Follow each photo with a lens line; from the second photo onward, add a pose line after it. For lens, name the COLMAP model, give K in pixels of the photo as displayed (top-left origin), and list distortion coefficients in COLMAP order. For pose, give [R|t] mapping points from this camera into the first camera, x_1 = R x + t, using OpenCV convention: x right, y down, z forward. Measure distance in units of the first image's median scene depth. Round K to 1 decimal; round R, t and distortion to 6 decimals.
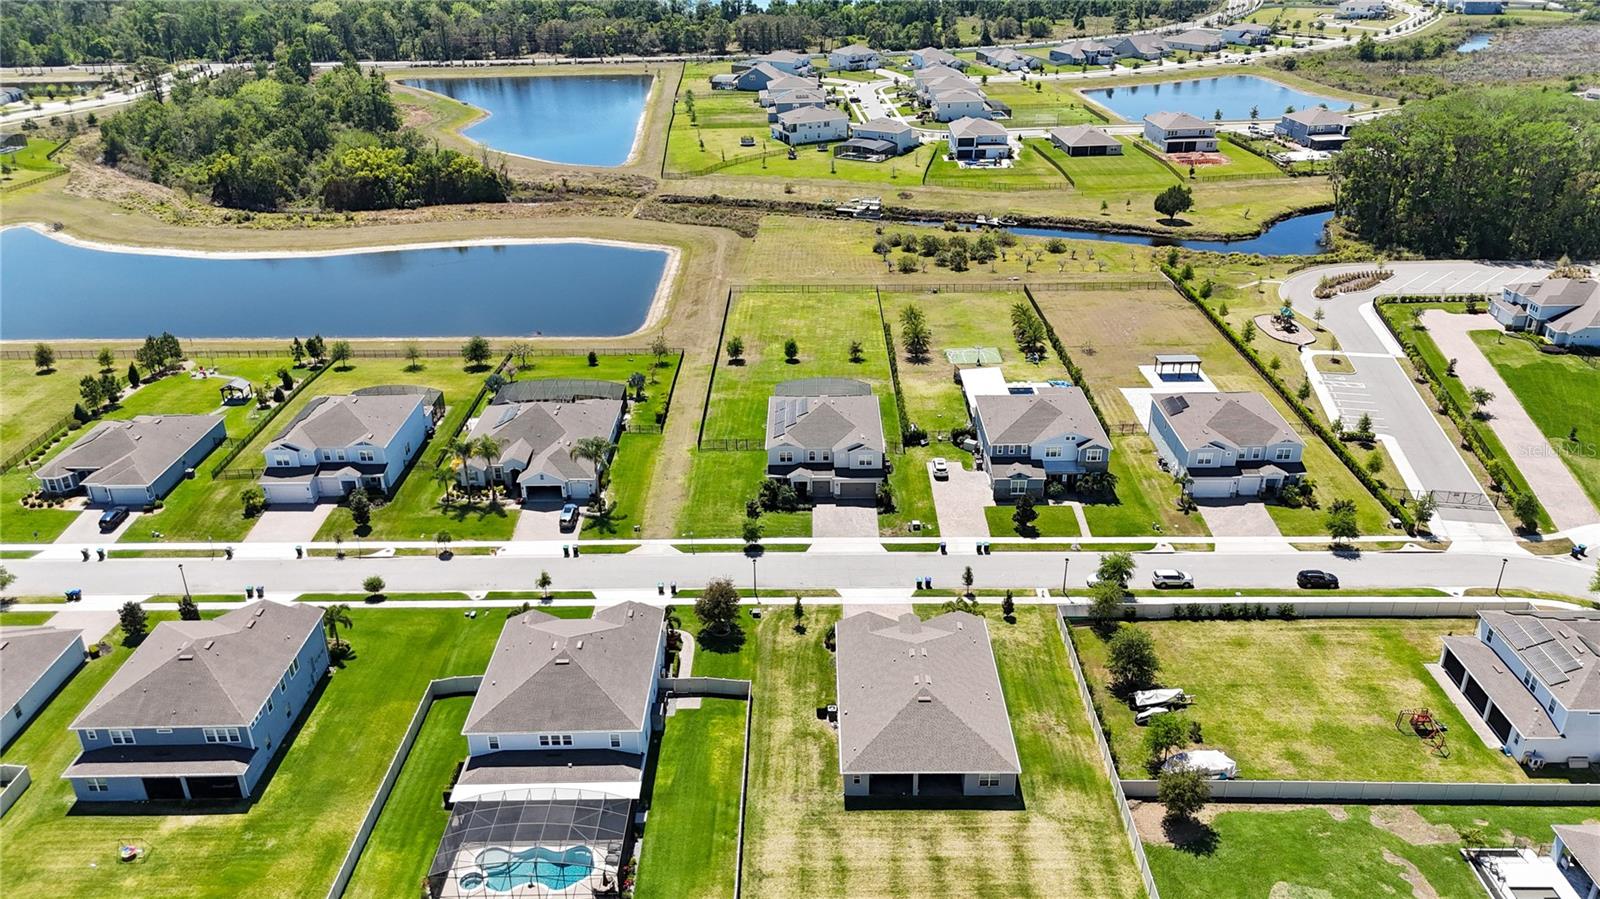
lens RADIAL K [[1171.4, 0, 803.0], [0, 1171.4, 451.7], [0, 0, 1]] dist [0.084856, -0.096090]
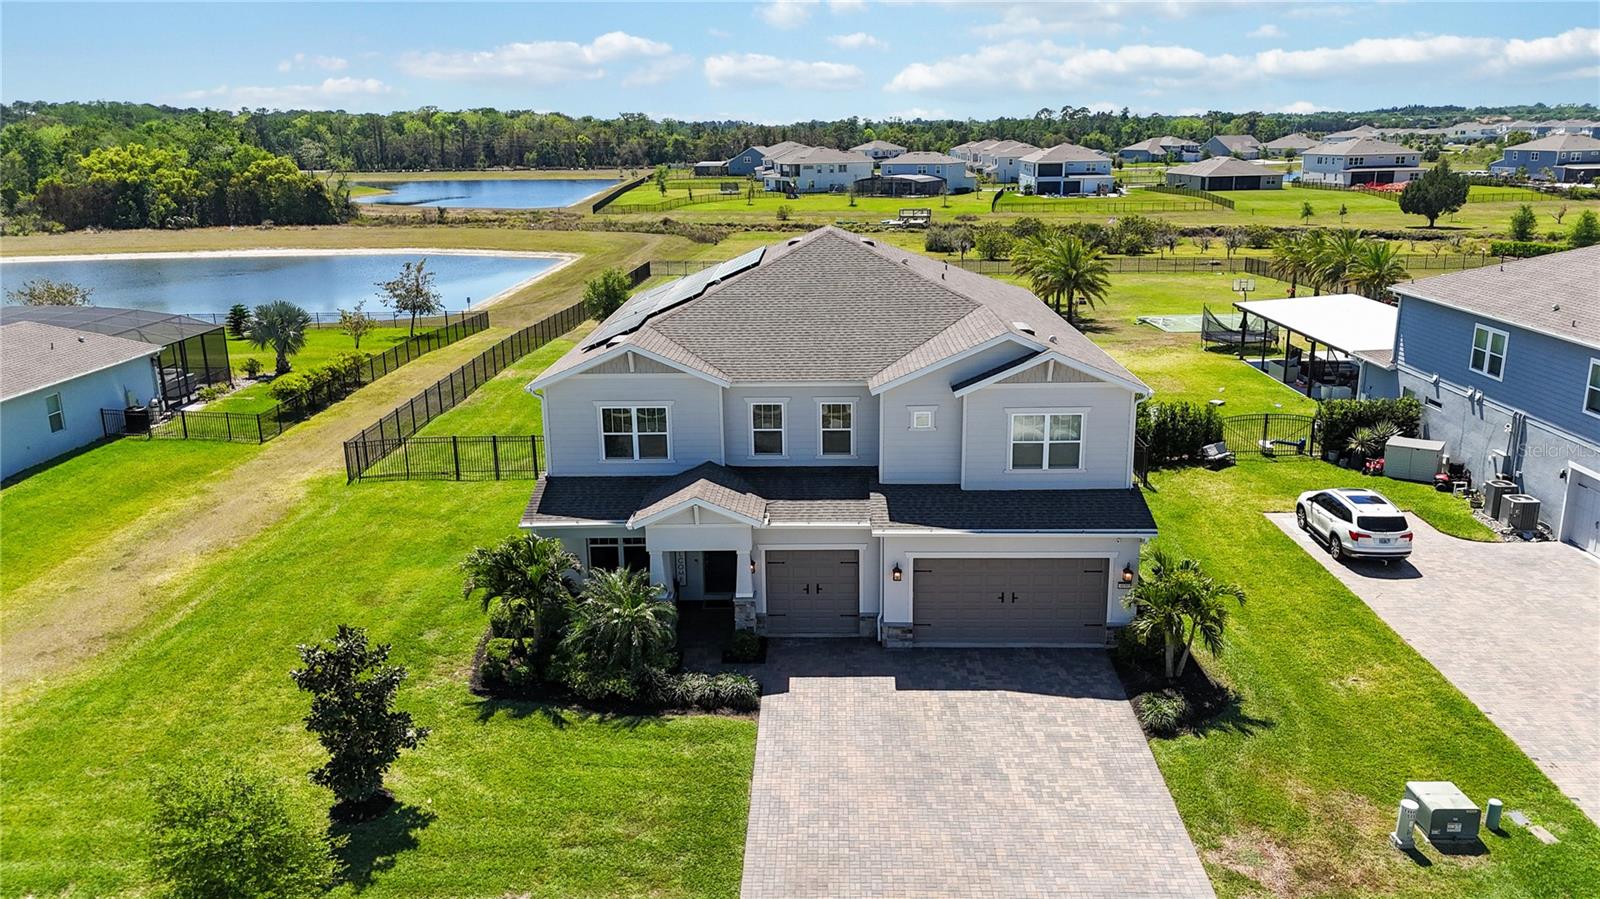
lens RADIAL K [[1171.4, 0, 803.0], [0, 1171.4, 451.7], [0, 0, 1]] dist [0.084856, -0.096090]
pose [[0.999893, 0.003505, -0.014186, 0.013415], [-0.006052, 0.982972, -0.183658, 0.035353], [0.013301, 0.183724, 0.982888, 0.652770]]
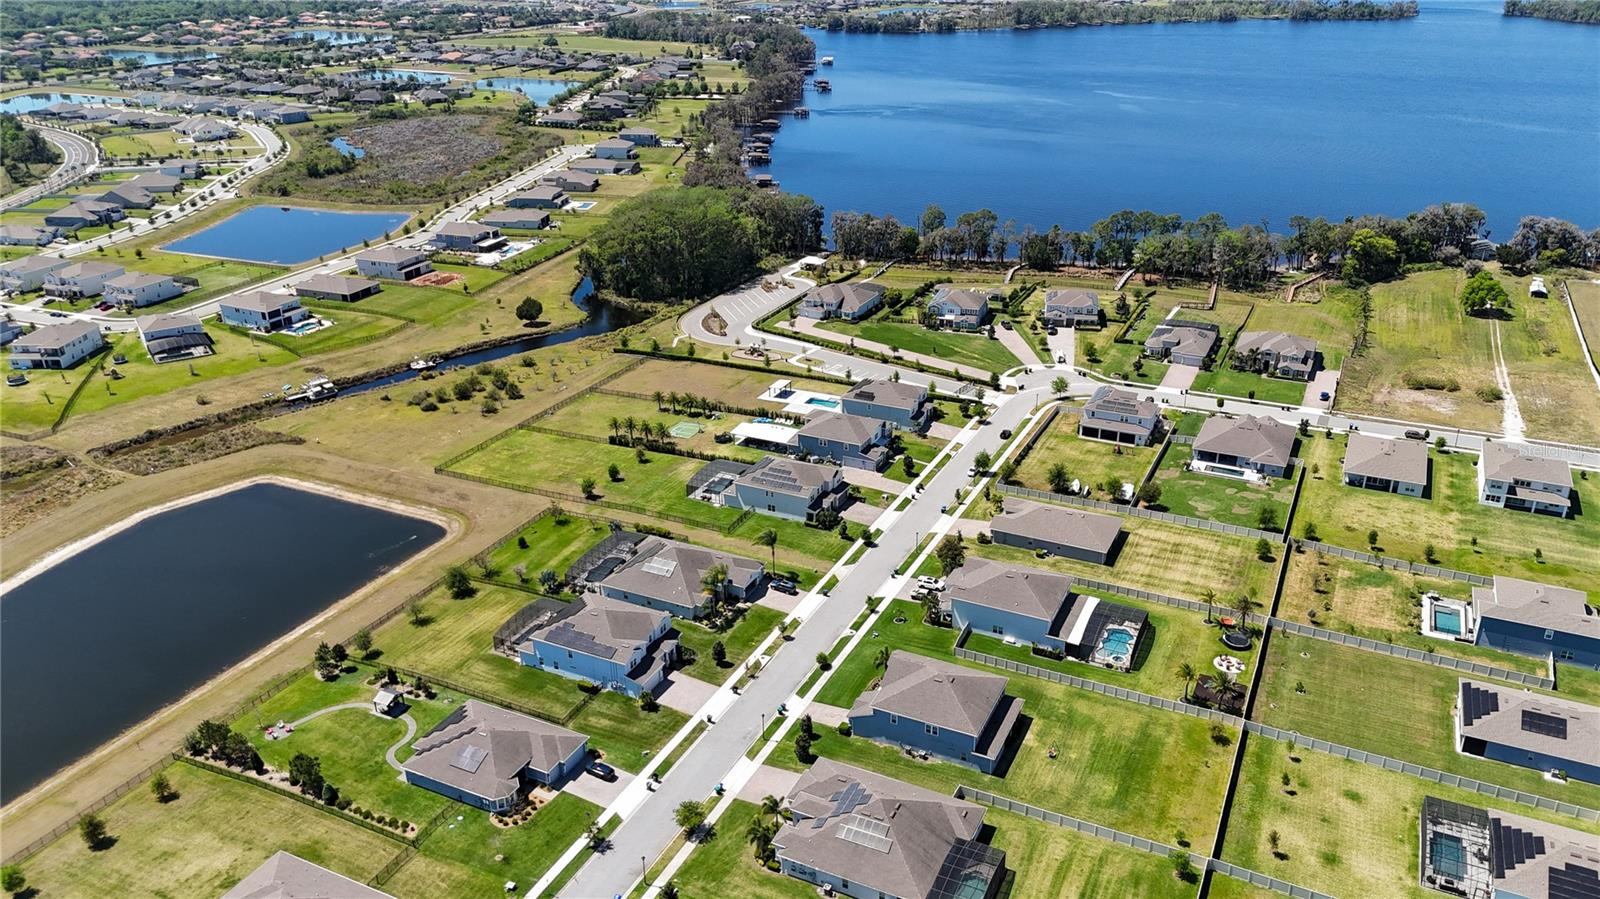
lens RADIAL K [[1171.4, 0, 803.0], [0, 1171.4, 451.7], [0, 0, 1]] dist [0.084856, -0.096090]
pose [[0.434423, -0.355886, 0.827419, -1.042403], [0.397146, 0.900195, 0.178673, -0.270790], [-0.808425, 0.250986, 0.532404, 0.133015]]
